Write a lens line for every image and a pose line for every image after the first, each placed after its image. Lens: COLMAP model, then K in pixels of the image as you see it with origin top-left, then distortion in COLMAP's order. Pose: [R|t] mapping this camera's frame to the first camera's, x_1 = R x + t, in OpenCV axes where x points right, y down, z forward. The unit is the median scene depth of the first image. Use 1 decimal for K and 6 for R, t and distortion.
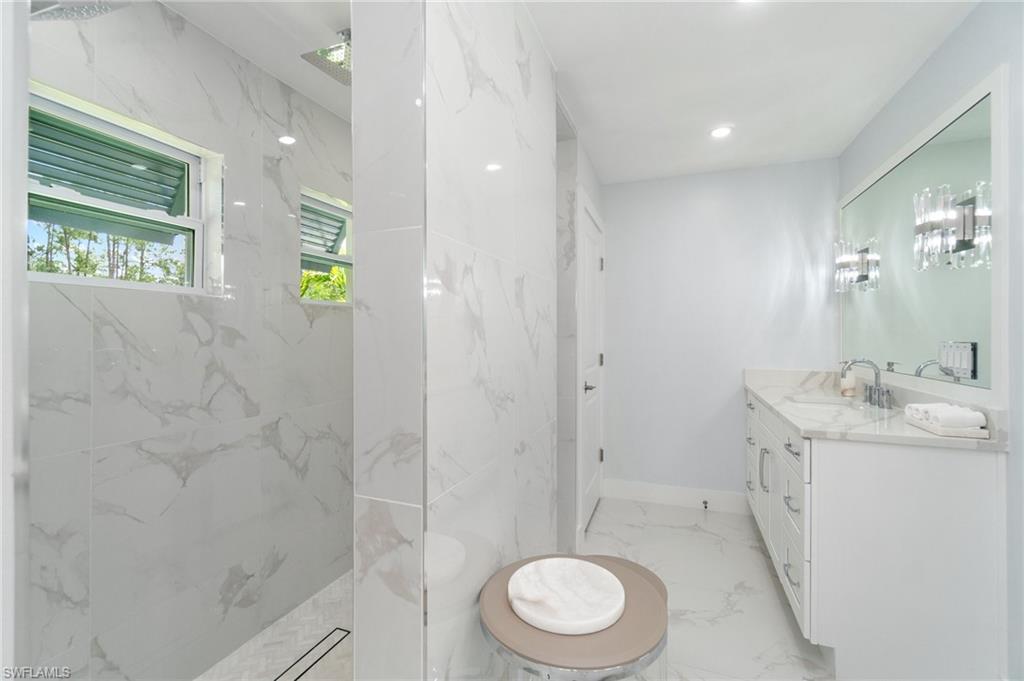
lens RADIAL K [[445.9, 0, 512.0], [0, 445.9, 340.5], [0, 0, 1]] dist [0.000081, 0.000212]
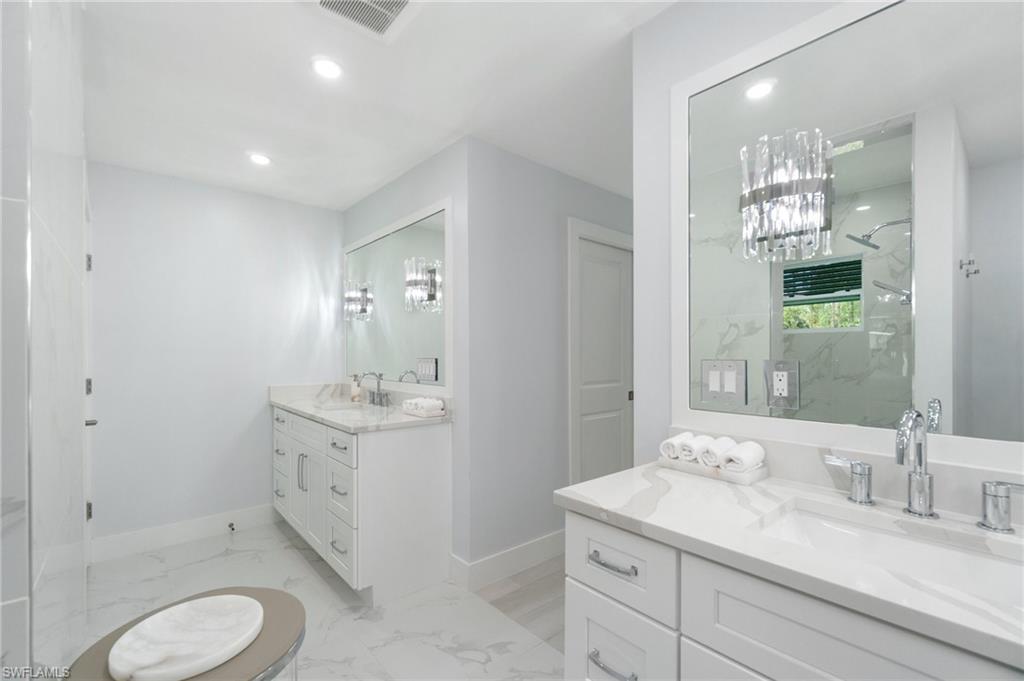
lens RADIAL K [[442.4, 0, 511.7], [0, 442.4, 363.7], [0, 0, 1]] dist [-0.001057, -0.000064]
pose [[0.471774, -0.021357, 0.881461, -0.188504], [0.012644, 0.999768, 0.017456, -0.000585], [-0.881629, 0.002910, 0.471935, -0.004978]]
